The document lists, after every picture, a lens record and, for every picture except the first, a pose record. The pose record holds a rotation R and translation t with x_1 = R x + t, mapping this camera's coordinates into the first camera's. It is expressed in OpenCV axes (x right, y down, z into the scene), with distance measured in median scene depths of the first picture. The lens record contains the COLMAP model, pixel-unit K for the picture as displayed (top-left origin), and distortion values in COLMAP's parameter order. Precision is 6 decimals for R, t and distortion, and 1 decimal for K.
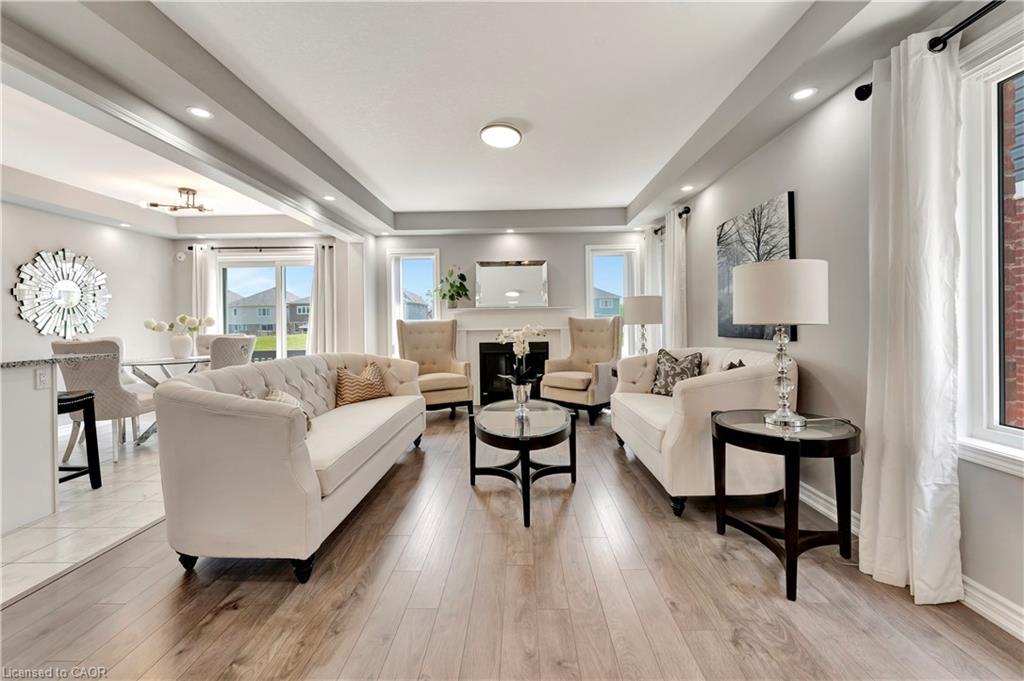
lens RADIAL K [[422.4, 0, 509.1], [0, 422.4, 321.5], [0, 0, 1]] dist [0.001420, -0.000723]
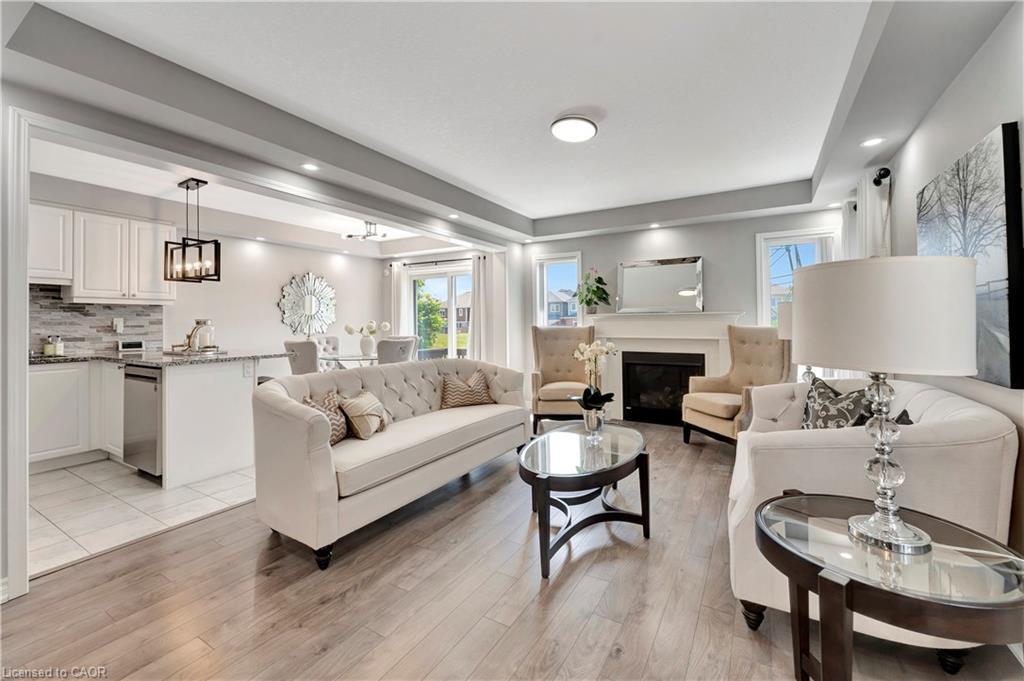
lens RADIAL K [[422.4, 0, 506.9], [0, 422.4, 318.2], [0, 0, 1]] dist [0.001420, -0.000723]
pose [[0.870160, 0.004863, -0.492746, 0.201264], [-0.005847, 0.999983, -0.000458, -0.024211], [0.492735, 0.003280, 0.870173, 0.101141]]
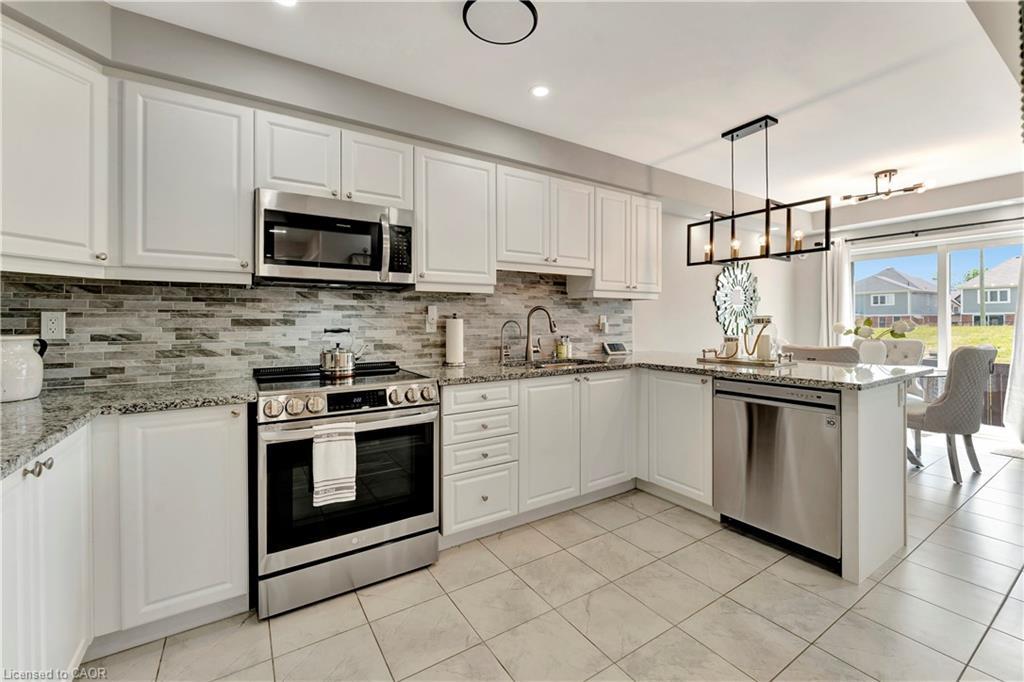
lens RADIAL K [[422.4, 0, 513.1], [0, 422.4, 319.8], [0, 0, 1]] dist [0.001420, -0.000723]
pose [[0.568339, 0.005082, -0.822779, -0.457993], [0.000639, 0.999978, 0.006618, -0.016860], [0.822794, -0.004287, 0.568323, -0.106262]]
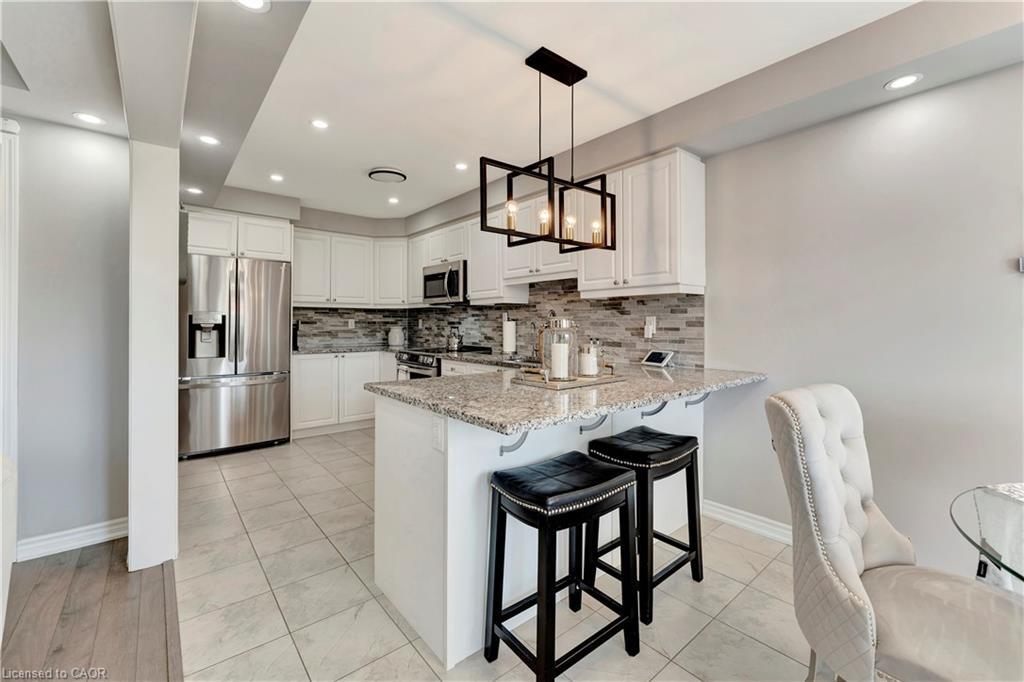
lens RADIAL K [[422.4, 0, 508.7], [0, 422.4, 321.1], [0, 0, 1]] dist [0.001420, -0.000723]
pose [[-0.745520, 0.005448, -0.666461, -0.422295], [0.007940, 0.999968, -0.000708, -0.013907], [0.666436, -0.005820, -0.745540, 0.842379]]
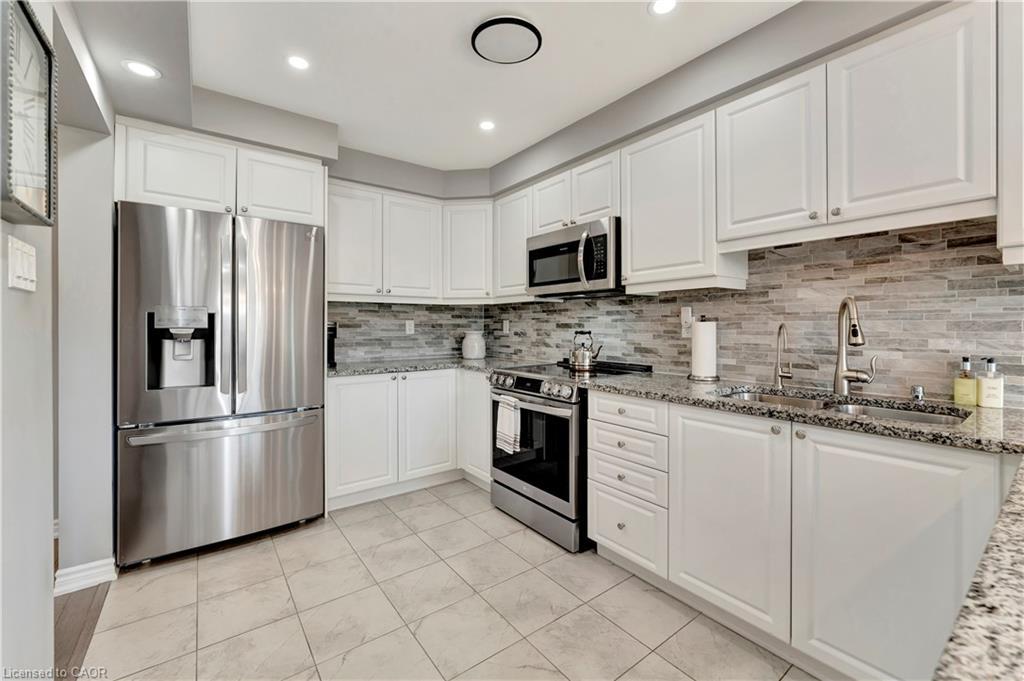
lens RADIAL K [[422.4, 0, 509.1], [0, 422.4, 325.7], [0, 0, 1]] dist [0.001420, -0.000723]
pose [[-0.782284, 0.010717, -0.622829, -0.525236], [0.011548, 0.999930, 0.002701, -0.013650], [0.622815, -0.005080, -0.782353, 0.425316]]
